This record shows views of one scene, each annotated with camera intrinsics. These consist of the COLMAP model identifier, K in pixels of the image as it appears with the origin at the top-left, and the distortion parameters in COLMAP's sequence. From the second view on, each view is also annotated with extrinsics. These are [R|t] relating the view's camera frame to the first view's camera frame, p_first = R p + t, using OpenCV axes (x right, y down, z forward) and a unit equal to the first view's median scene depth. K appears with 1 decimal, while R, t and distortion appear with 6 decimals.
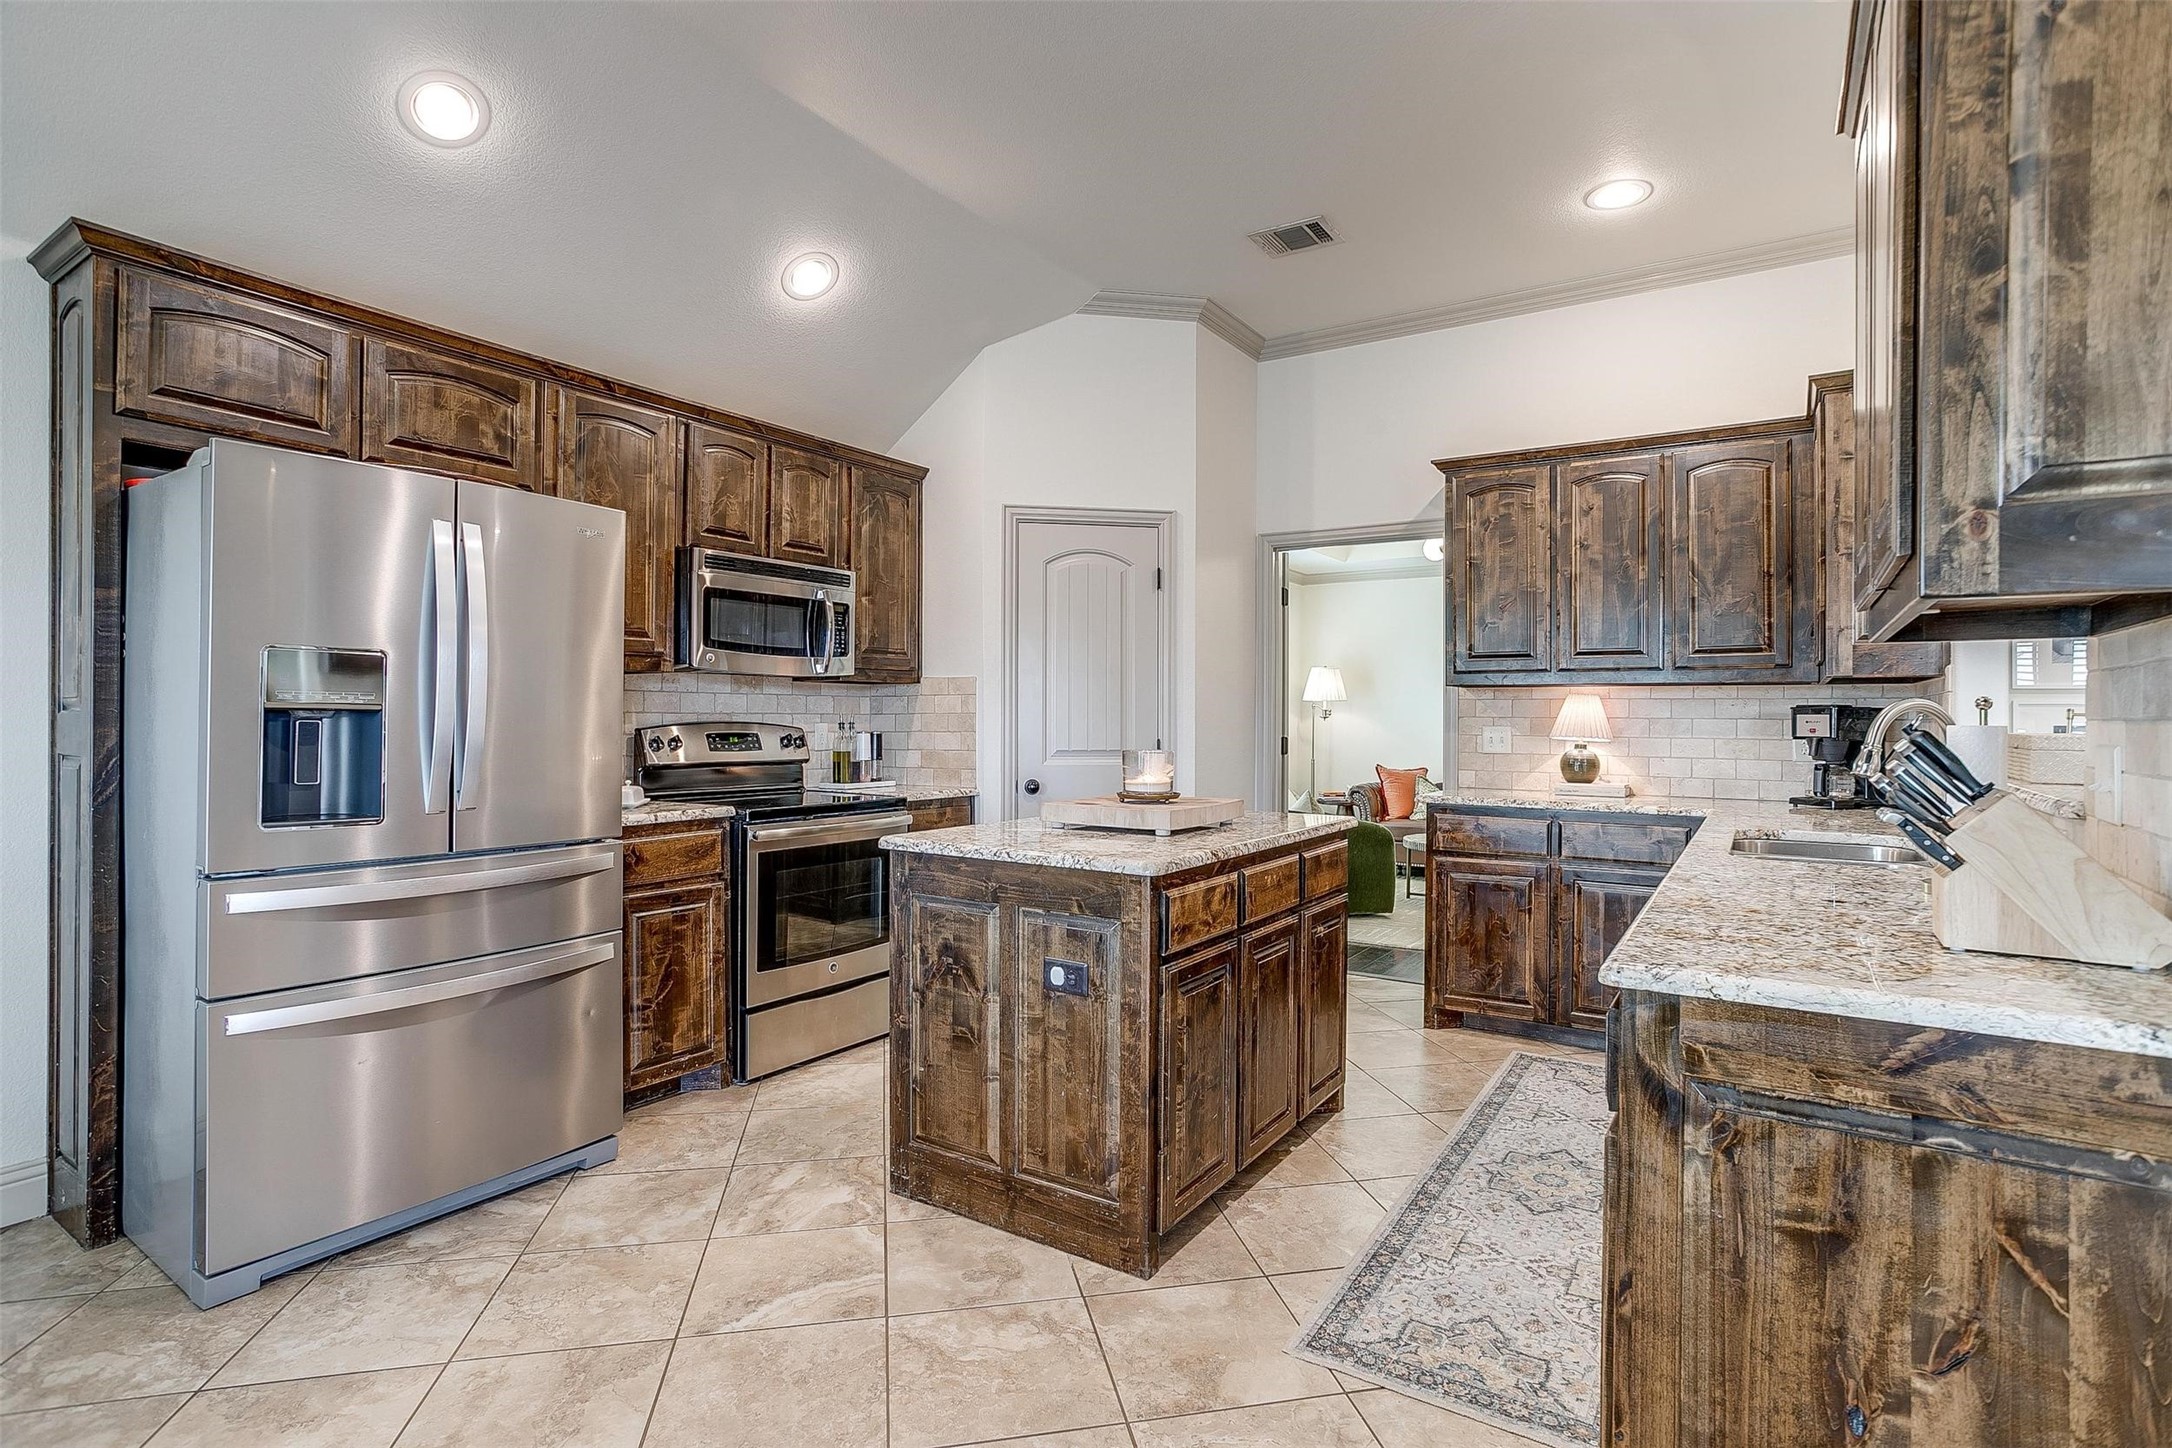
lens RADIAL K [[1059.9, 0, 1099.8], [0, 1059.9, 716.8], [0, 0, 1]] dist [-0.050608, 0.027067]
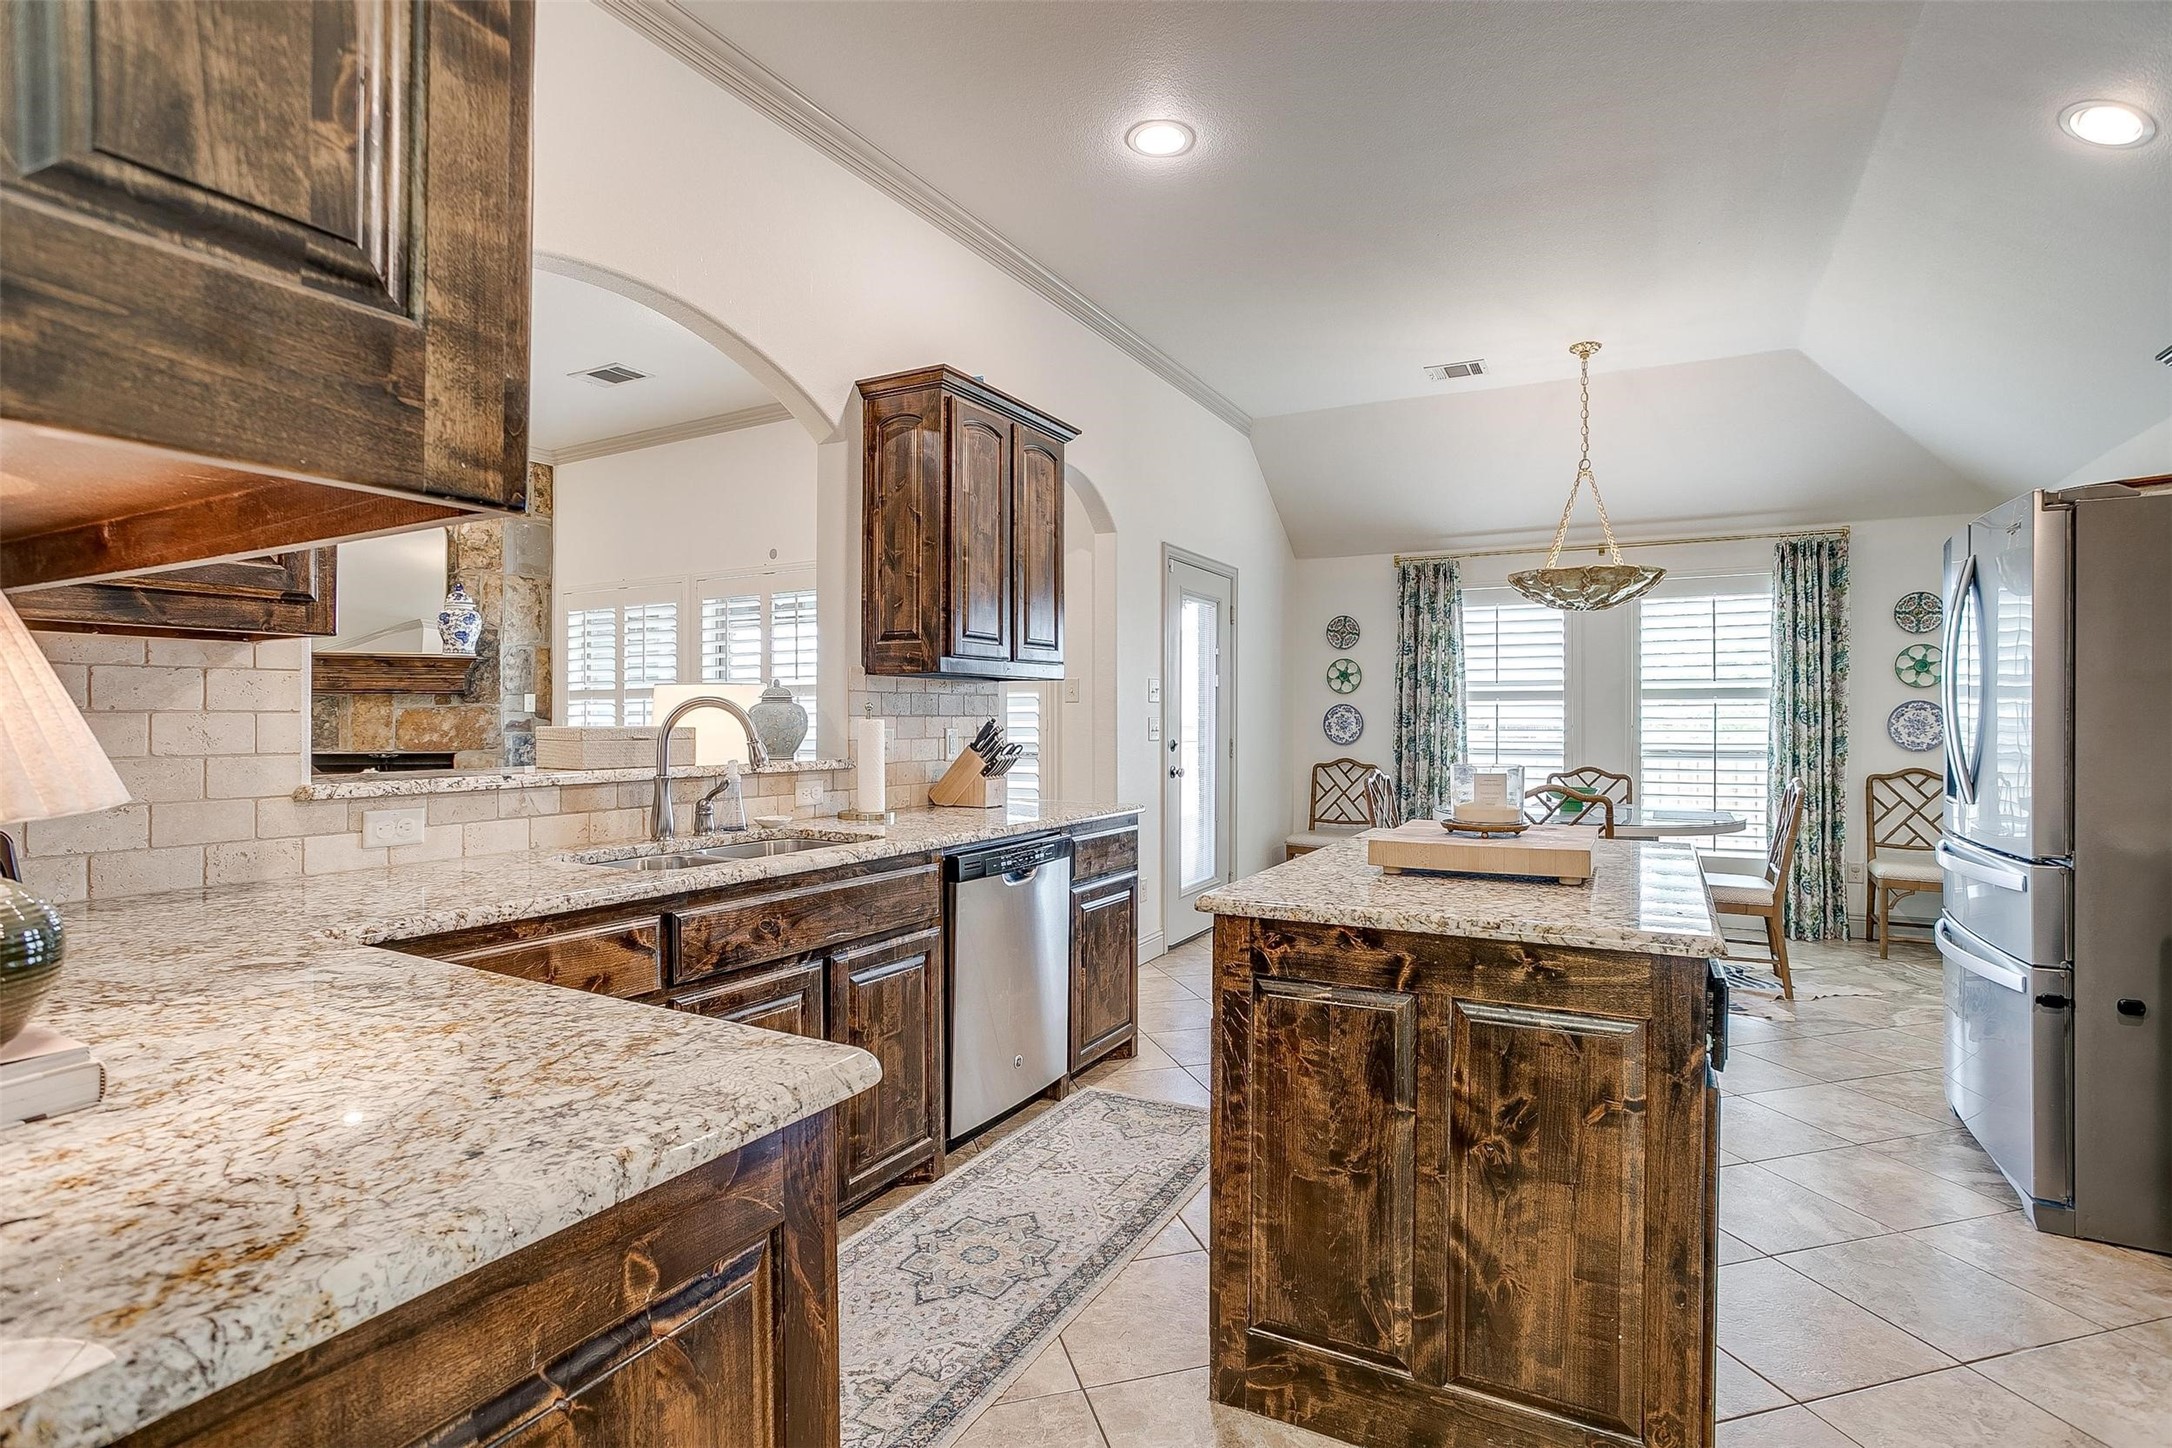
lens RADIAL K [[1059.9, 0, 1108.0], [0, 1059.9, 719.9], [0, 0, 1]] dist [-0.050608, 0.027067]
pose [[-0.995826, -0.008482, -0.090874, 0.390172], [-0.008854, 0.999954, 0.003691, -0.000131], [0.090839, 0.004481, -0.995856, 1.778121]]
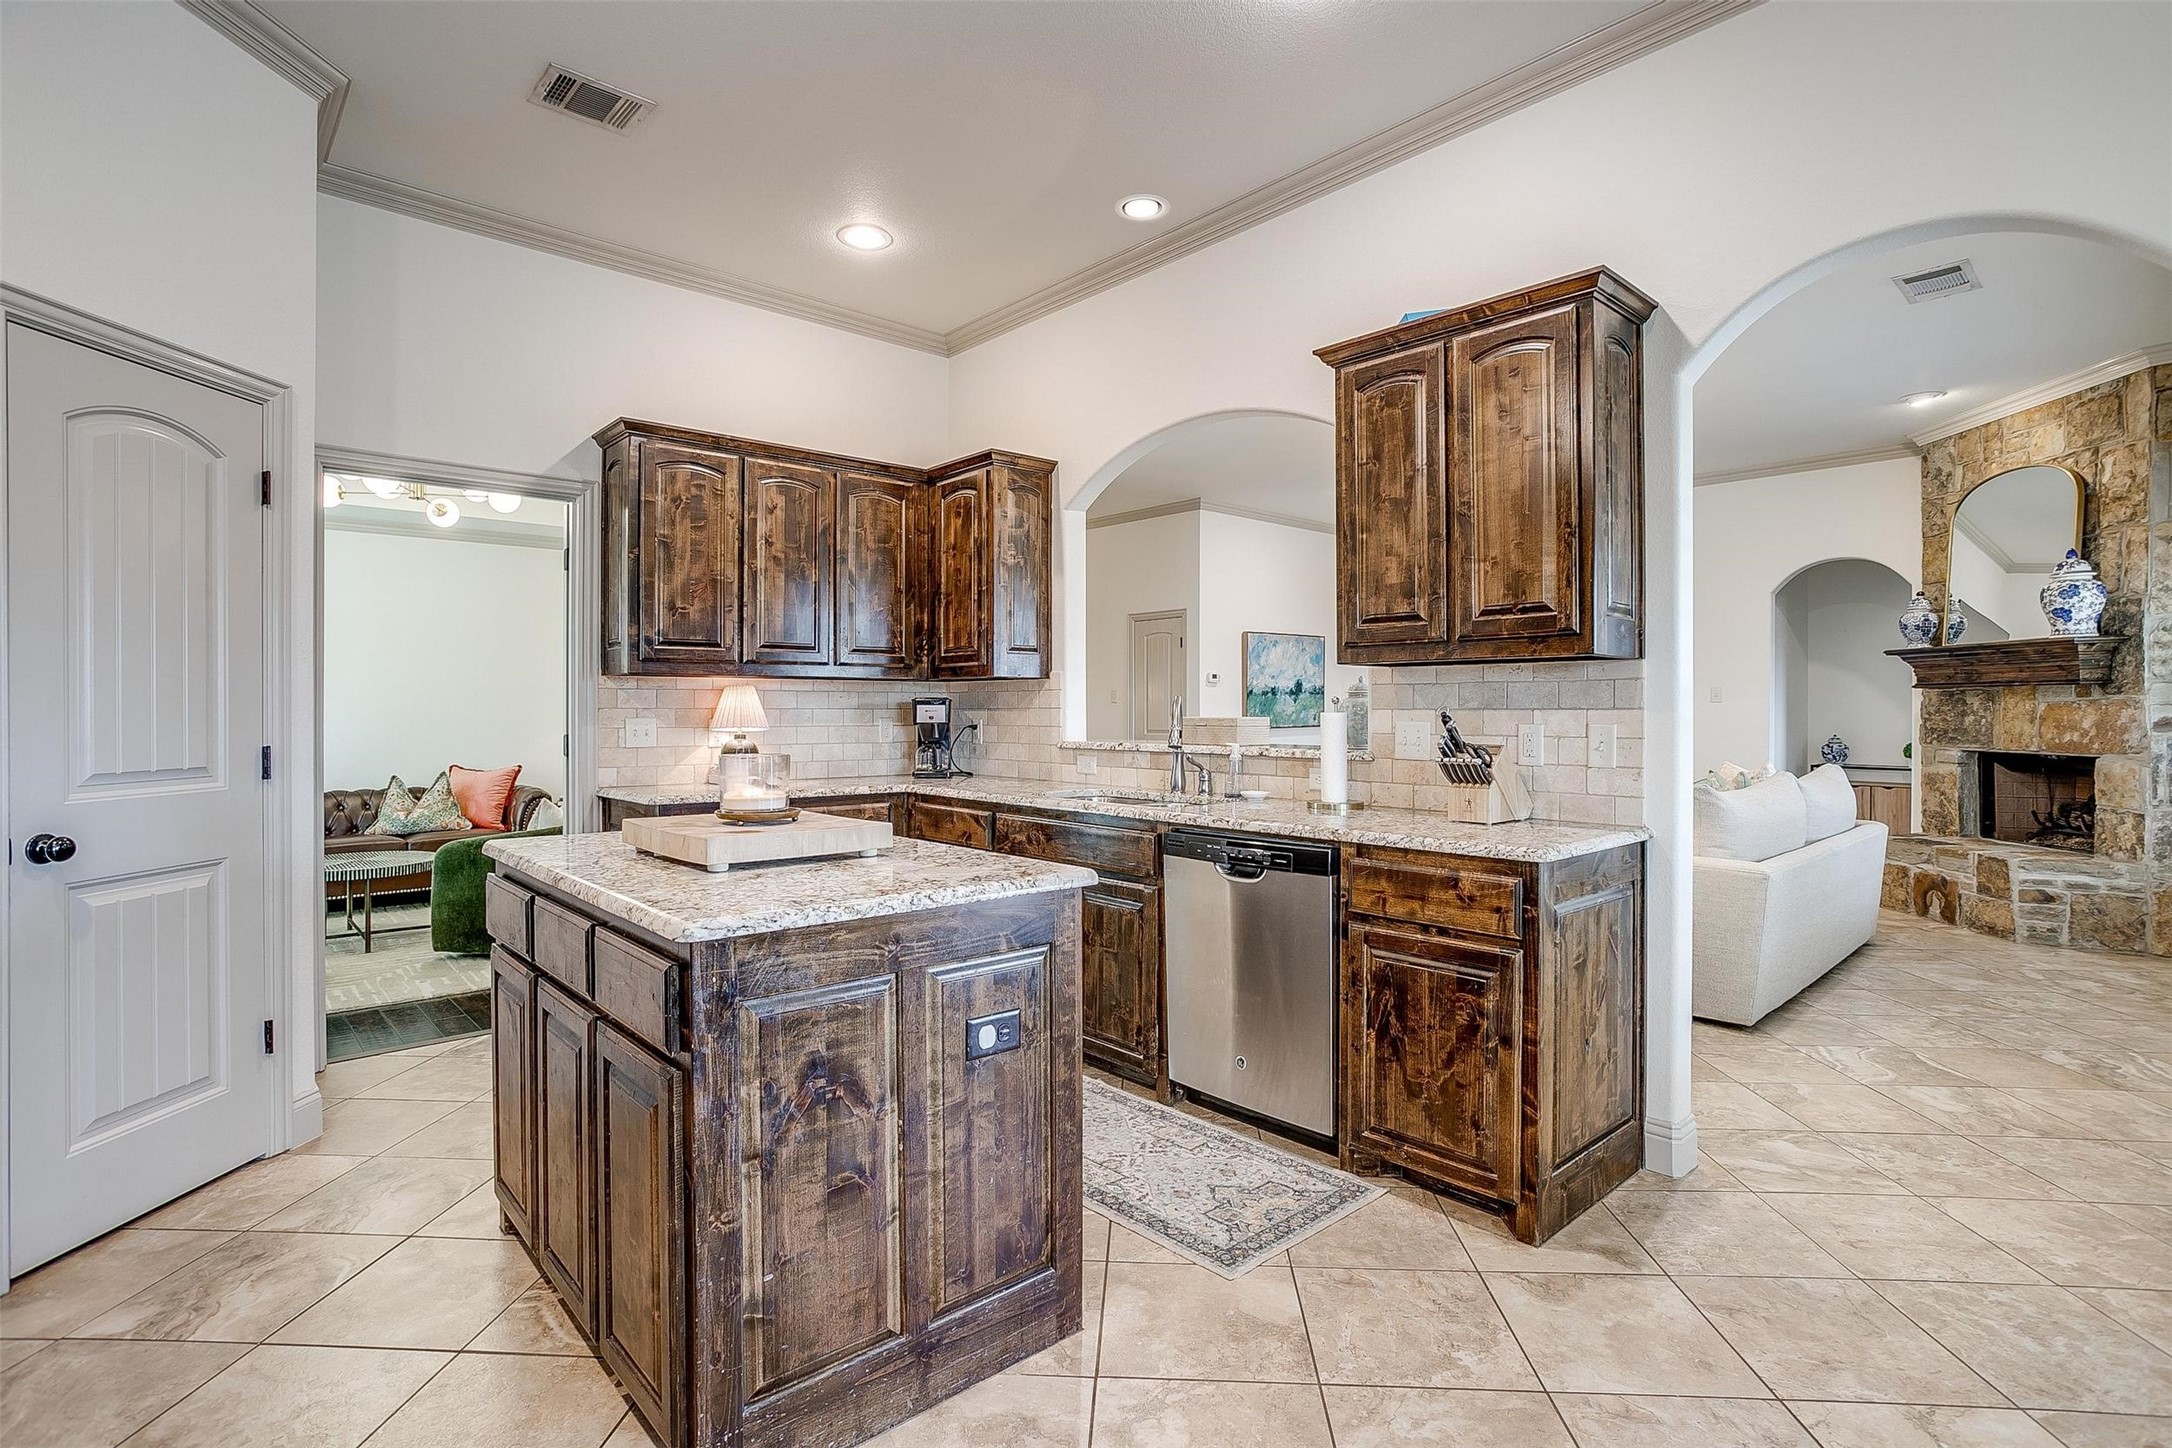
lens RADIAL K [[1059.9, 0, 1084.8], [0, 1059.9, 711.7], [0, 0, 1]] dist [-0.050608, 0.027067]
pose [[0.255210, -0.007686, 0.966855, -0.652301], [0.002005, 0.999970, 0.007420, -0.003907], [-0.966884, 0.000045, 0.255218, 0.603221]]
